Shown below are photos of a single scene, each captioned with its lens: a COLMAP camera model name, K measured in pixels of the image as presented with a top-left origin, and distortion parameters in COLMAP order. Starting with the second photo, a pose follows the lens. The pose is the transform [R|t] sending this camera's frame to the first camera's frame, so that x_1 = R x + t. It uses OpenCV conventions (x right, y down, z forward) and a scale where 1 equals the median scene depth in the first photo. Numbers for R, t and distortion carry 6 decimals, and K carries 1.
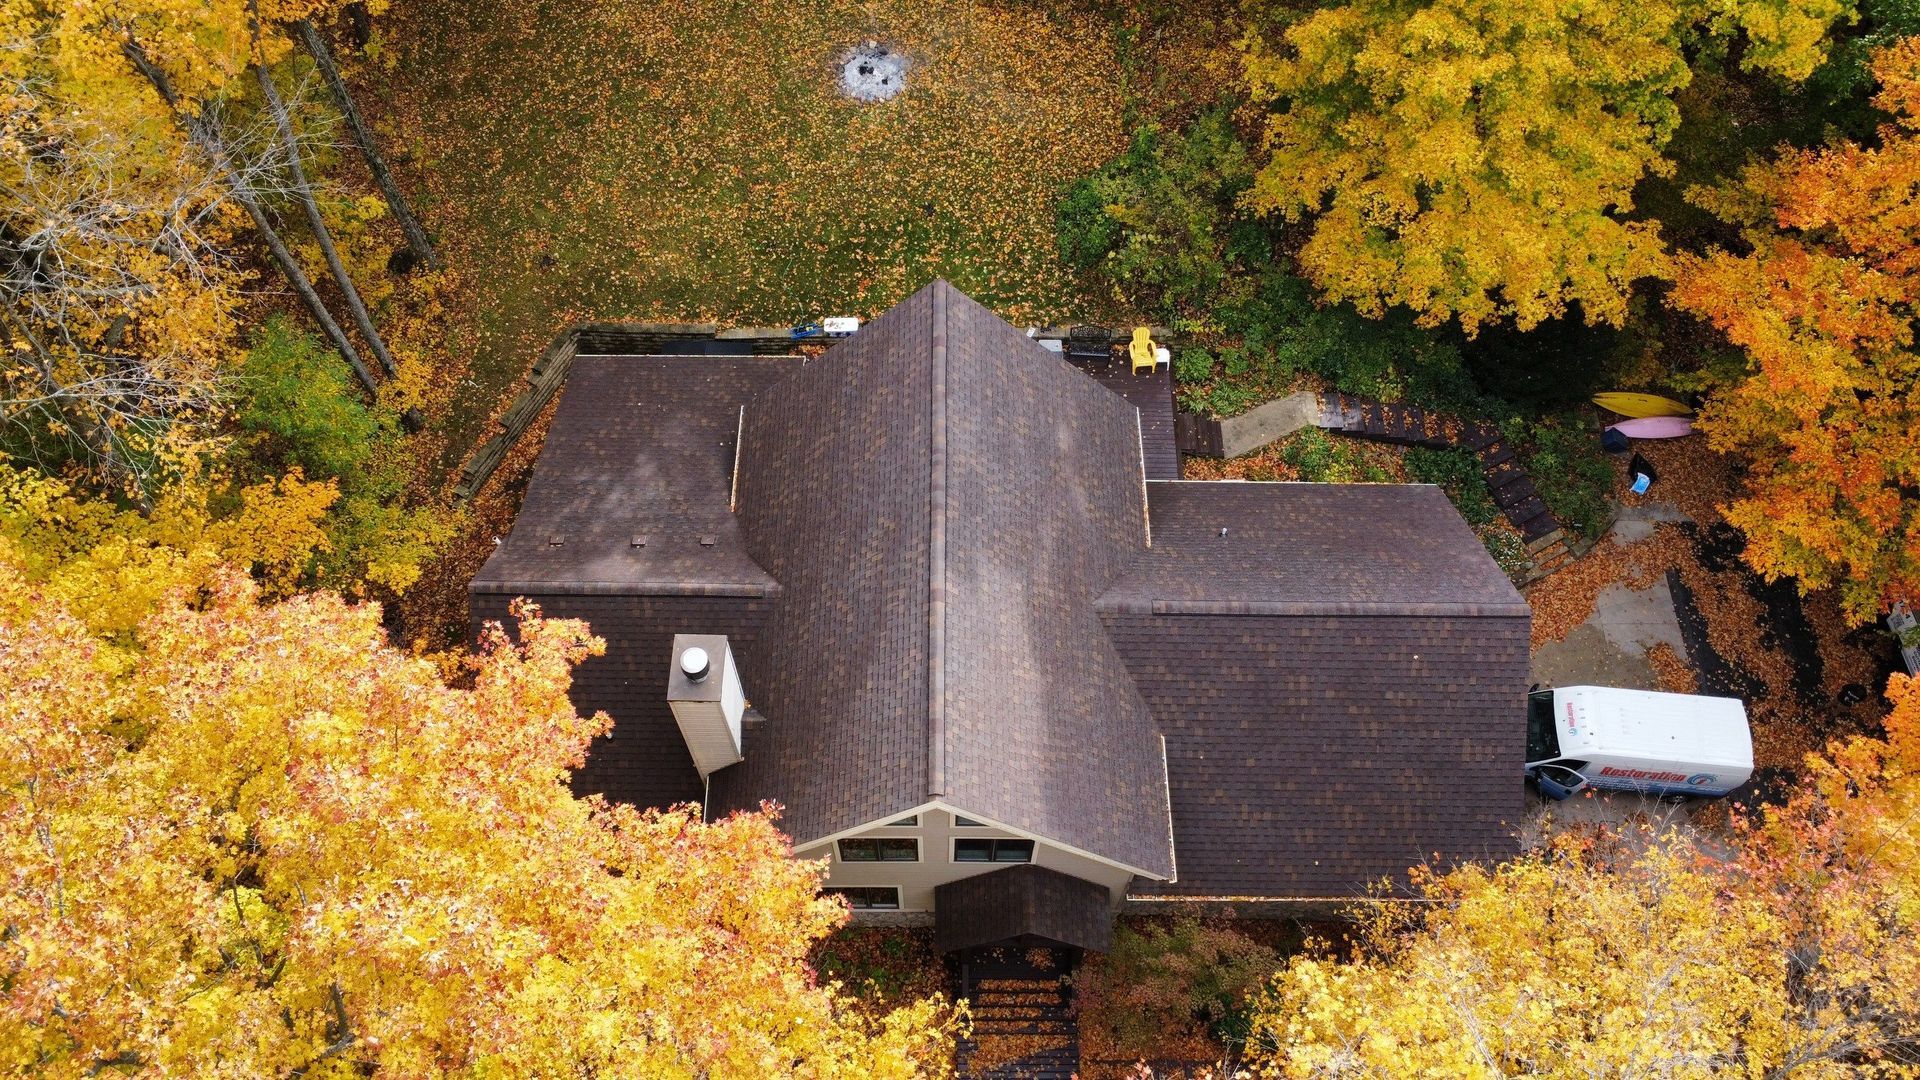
lens RADIAL K [[1397.1, 0, 958.7], [0, 1397.1, 552.4], [0, 0, 1]] dist [-0.017305, -0.015930]
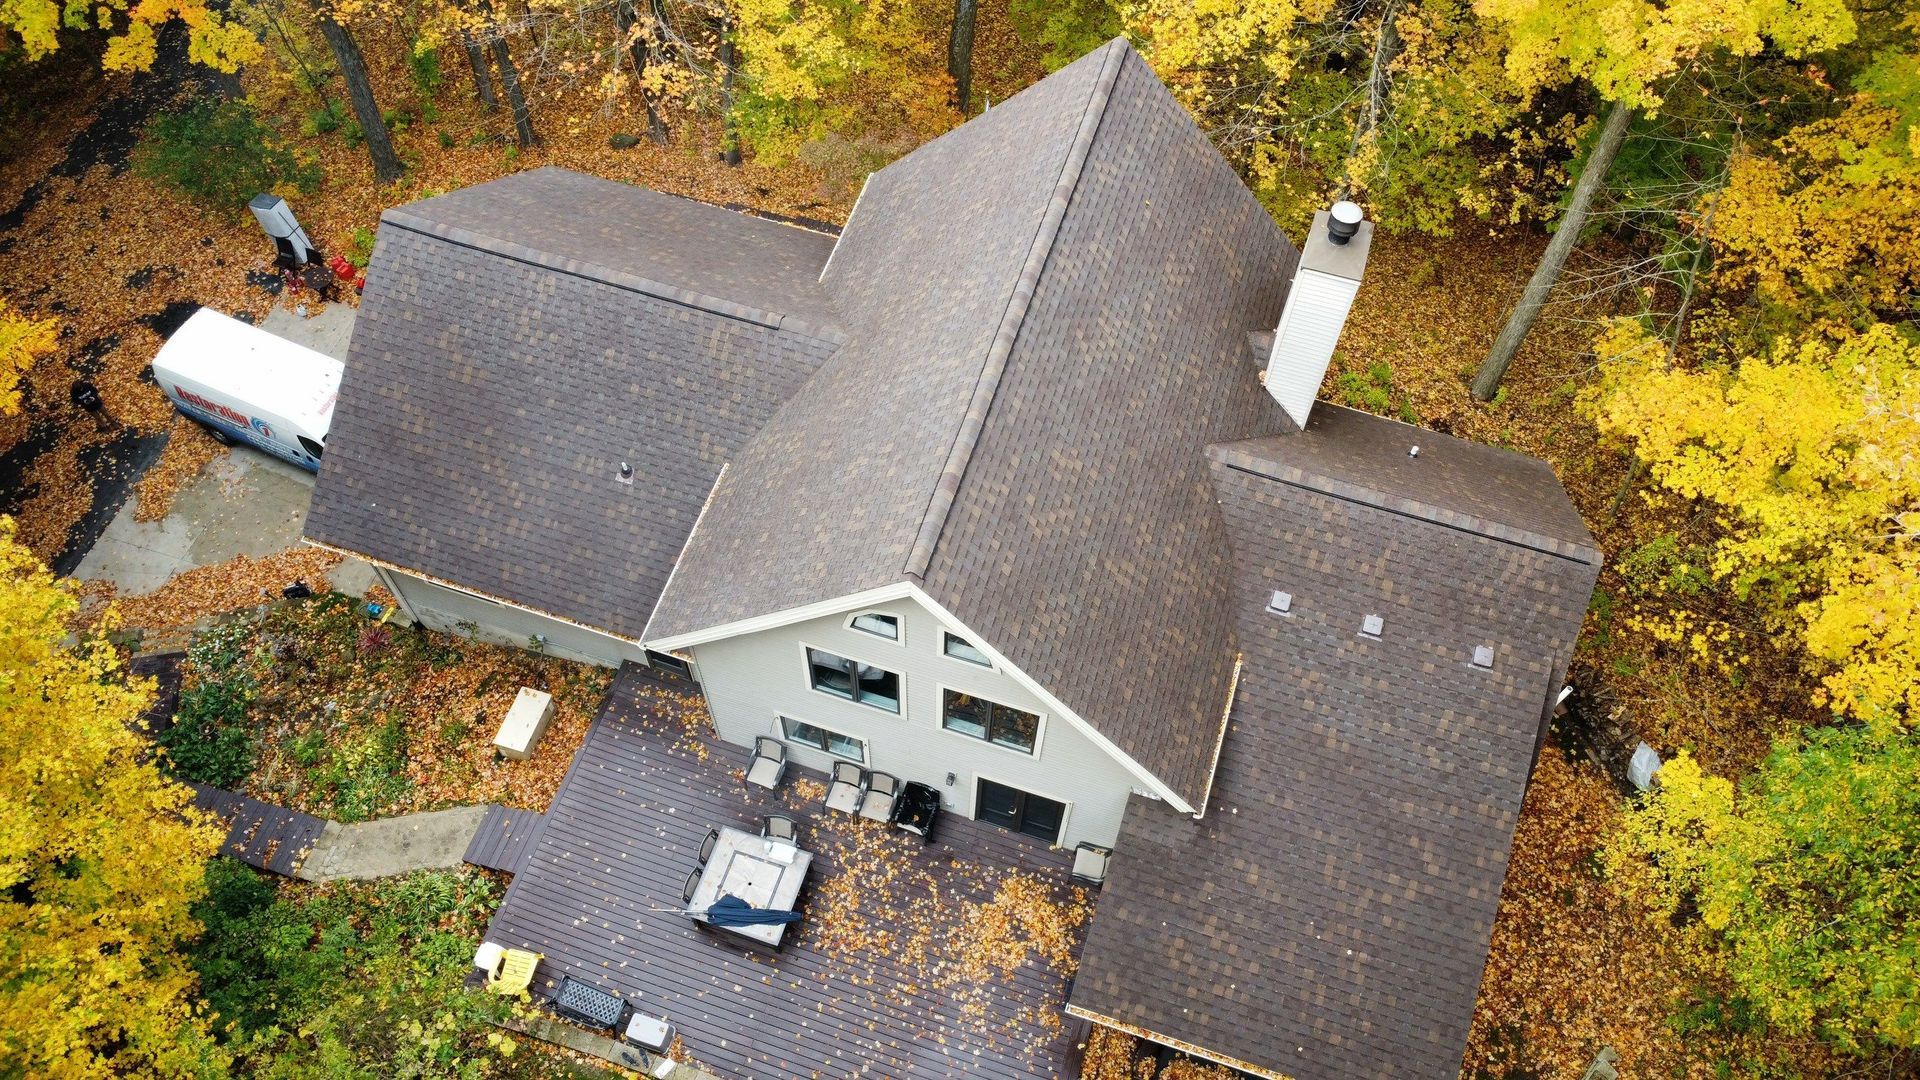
lens RADIAL K [[1397.1, 0, 960.1], [0, 1397.1, 535.6], [0, 0, 1]] dist [-0.017305, -0.015930]
pose [[-0.951689, -0.277620, 0.131209, -0.082021], [0.249878, -0.451841, 0.856388, -0.530462], [-0.178465, 0.847801, 0.499383, 0.494382]]
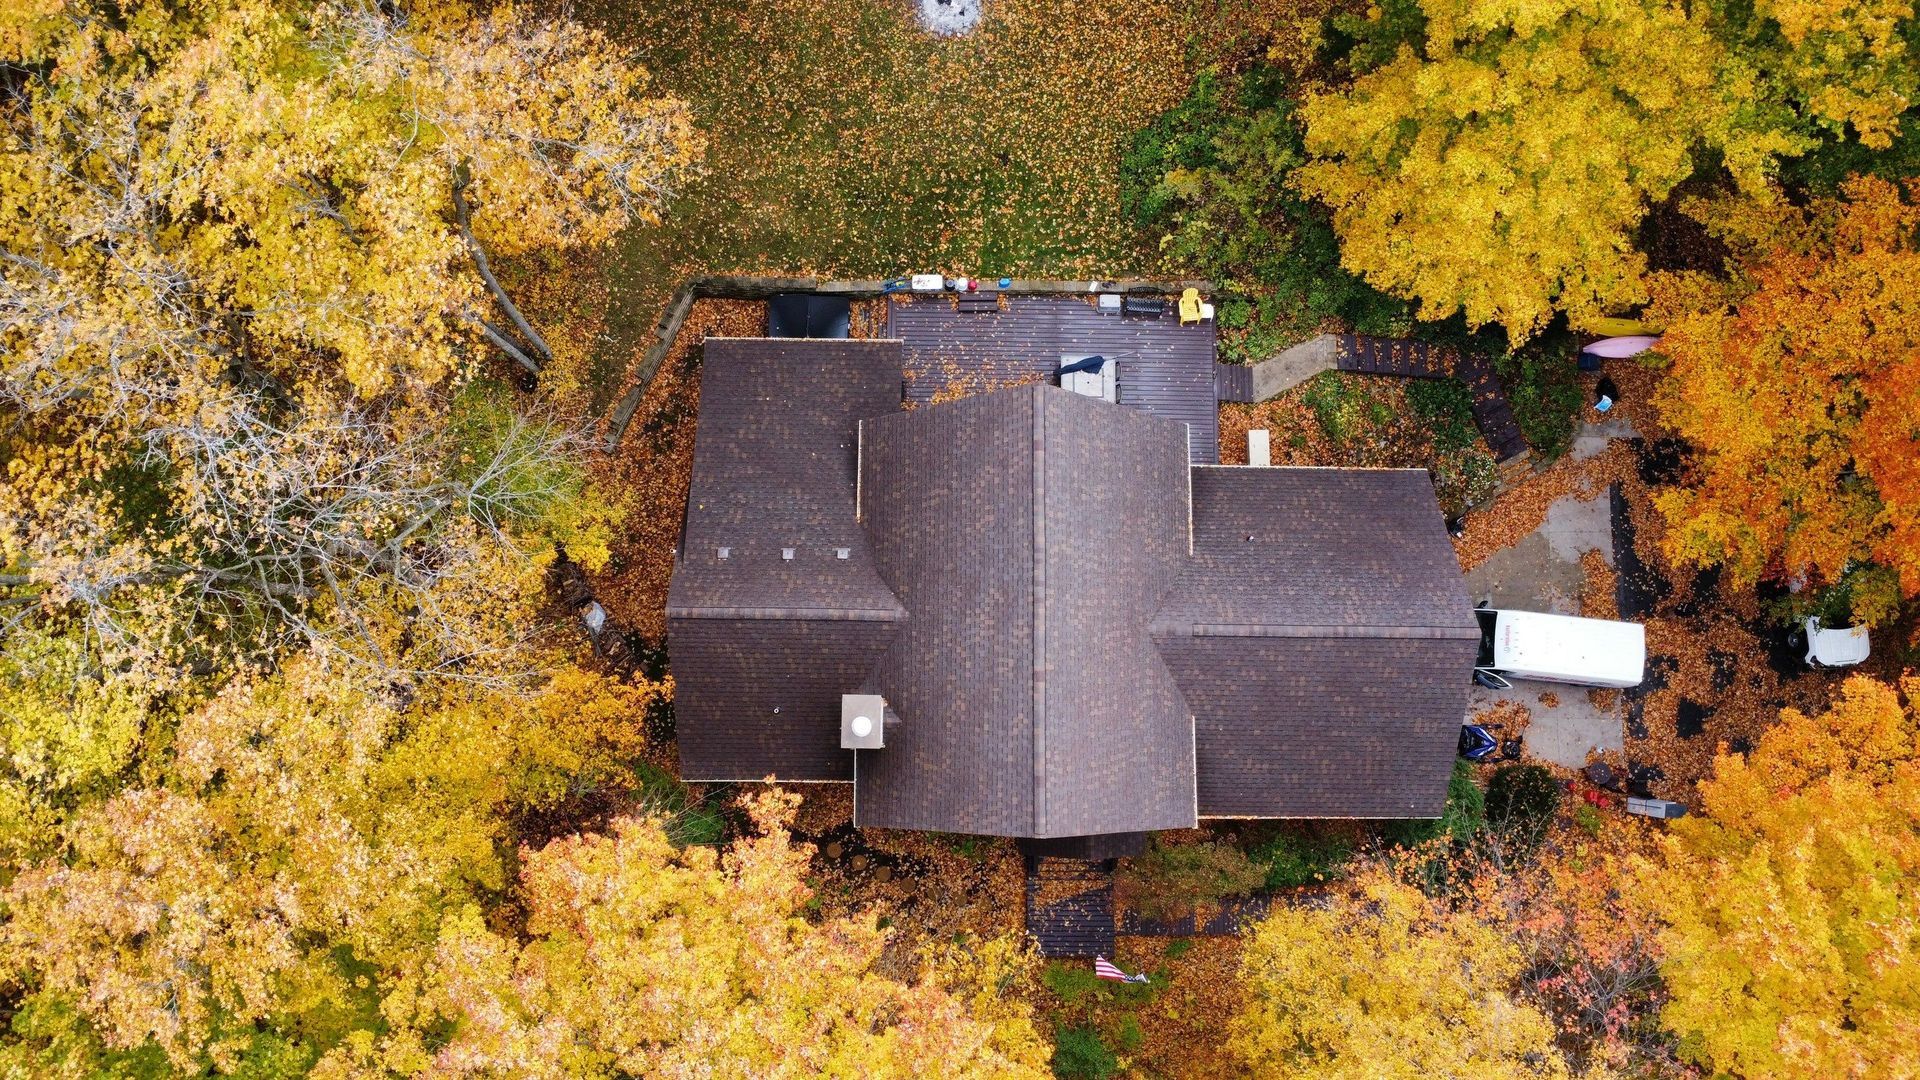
lens RADIAL K [[1397.1, 0, 961.5], [0, 1397.1, 553.7], [0, 0, 1]] dist [-0.017305, -0.015930]
pose [[0.999798, 0.007088, 0.018831, -0.075778], [-0.013491, 0.930496, 0.366053, -0.370827], [-0.014928, -0.366233, 0.930403, -0.135918]]
